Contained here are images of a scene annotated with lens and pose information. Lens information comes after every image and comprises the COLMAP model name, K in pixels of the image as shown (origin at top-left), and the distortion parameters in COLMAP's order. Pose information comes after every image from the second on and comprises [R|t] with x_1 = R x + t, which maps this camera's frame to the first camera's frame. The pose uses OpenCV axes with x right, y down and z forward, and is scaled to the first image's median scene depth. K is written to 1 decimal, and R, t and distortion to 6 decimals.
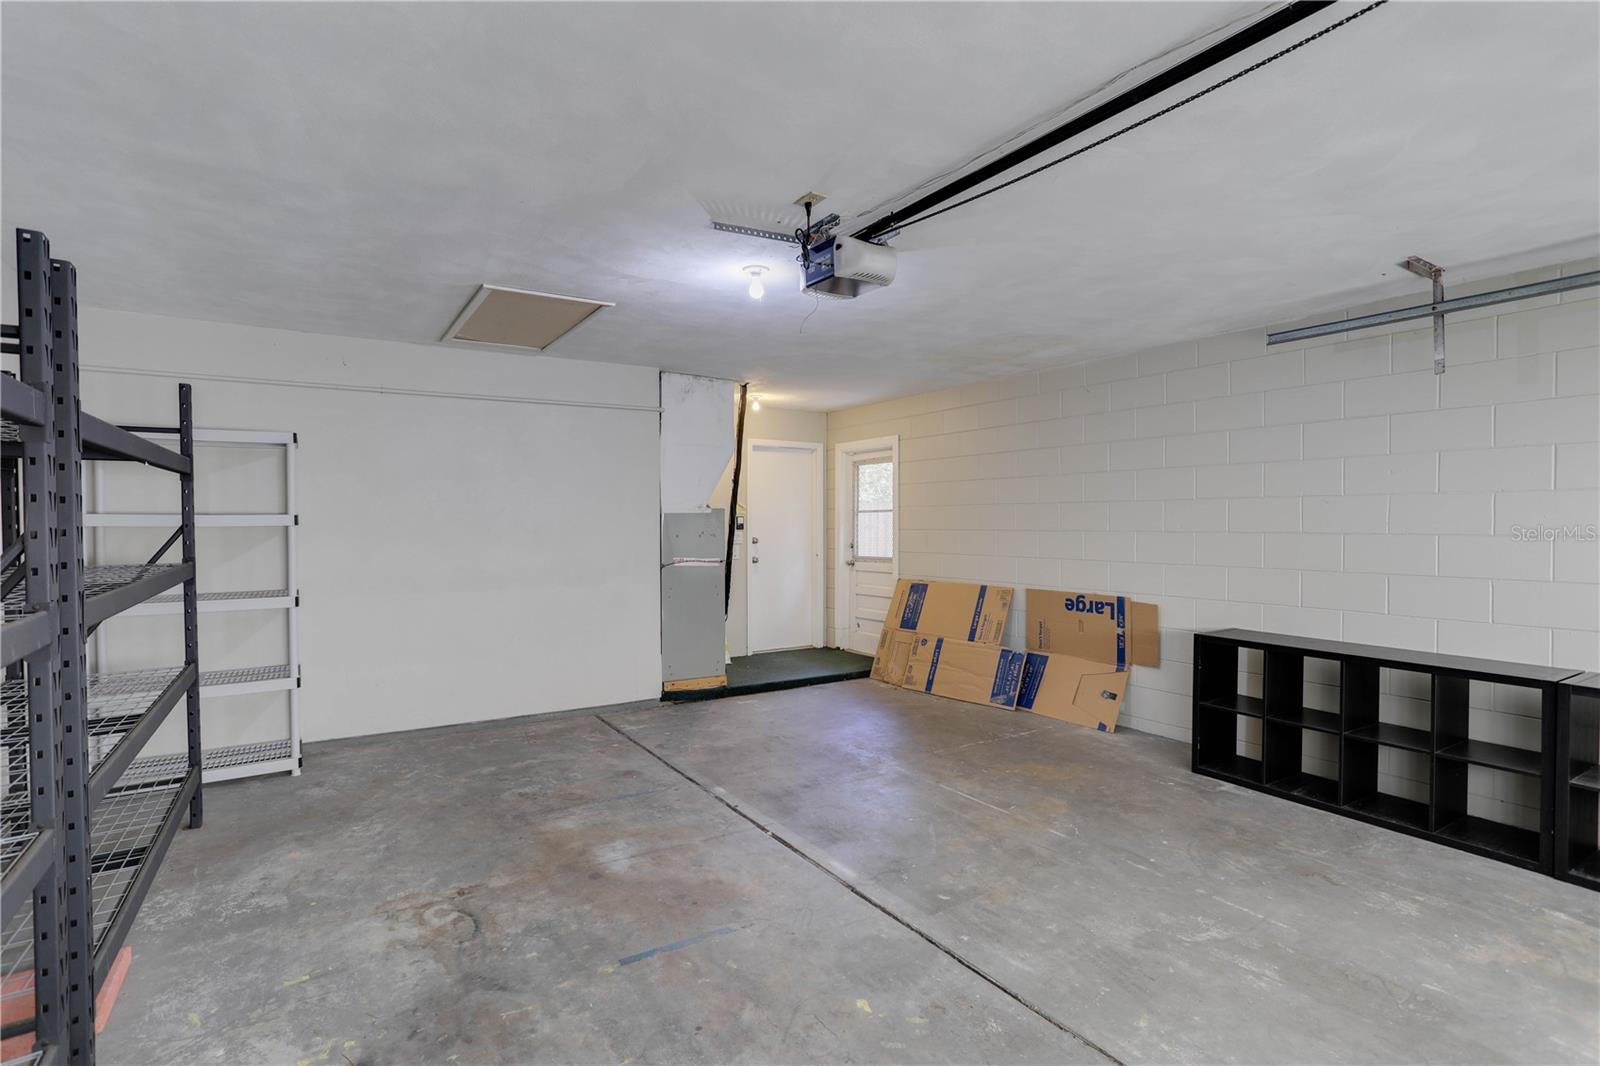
lens RADIAL K [[773.5, 0, 800.9], [0, 773.5, 528.7], [0, 0, 1]] dist [-0.037160, 0.009284]
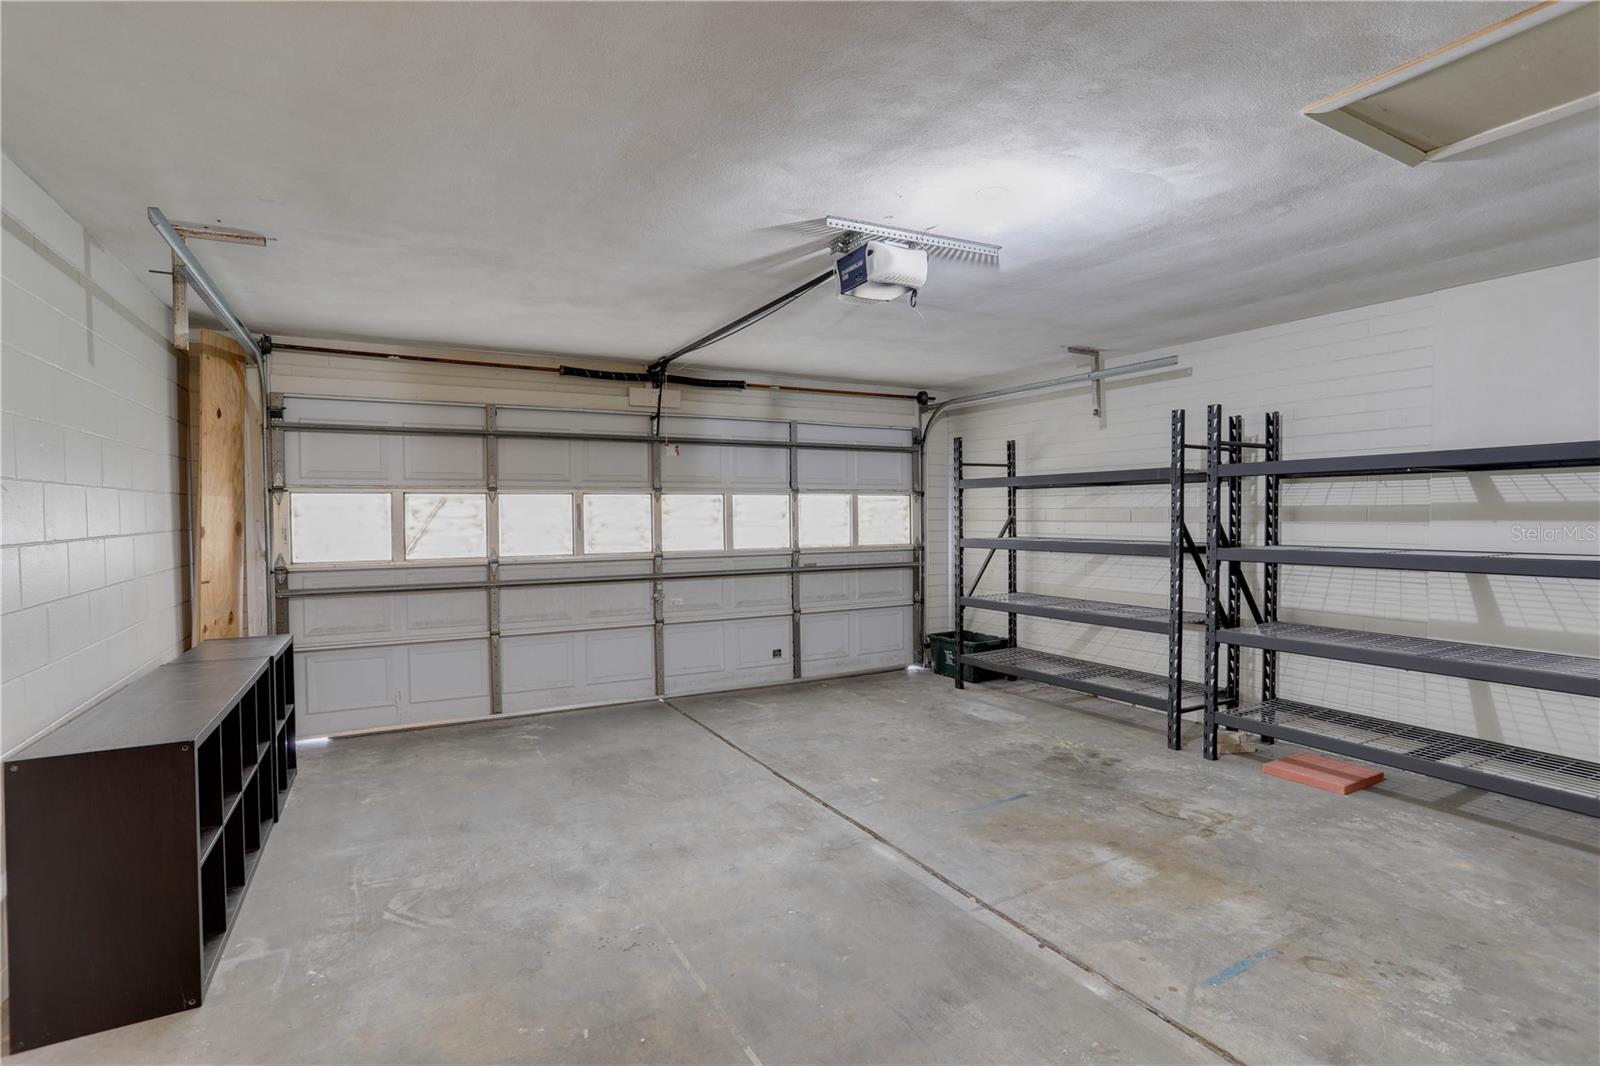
lens RADIAL K [[773.5, 0, 800.5], [0, 773.5, 529.4], [0, 0, 1]] dist [-0.037160, 0.009284]
pose [[-0.997745, 0.005792, 0.066874, 0.099698], [0.007894, 0.999482, 0.031212, -0.027524], [-0.066658, 0.031670, -0.997273, 2.141988]]
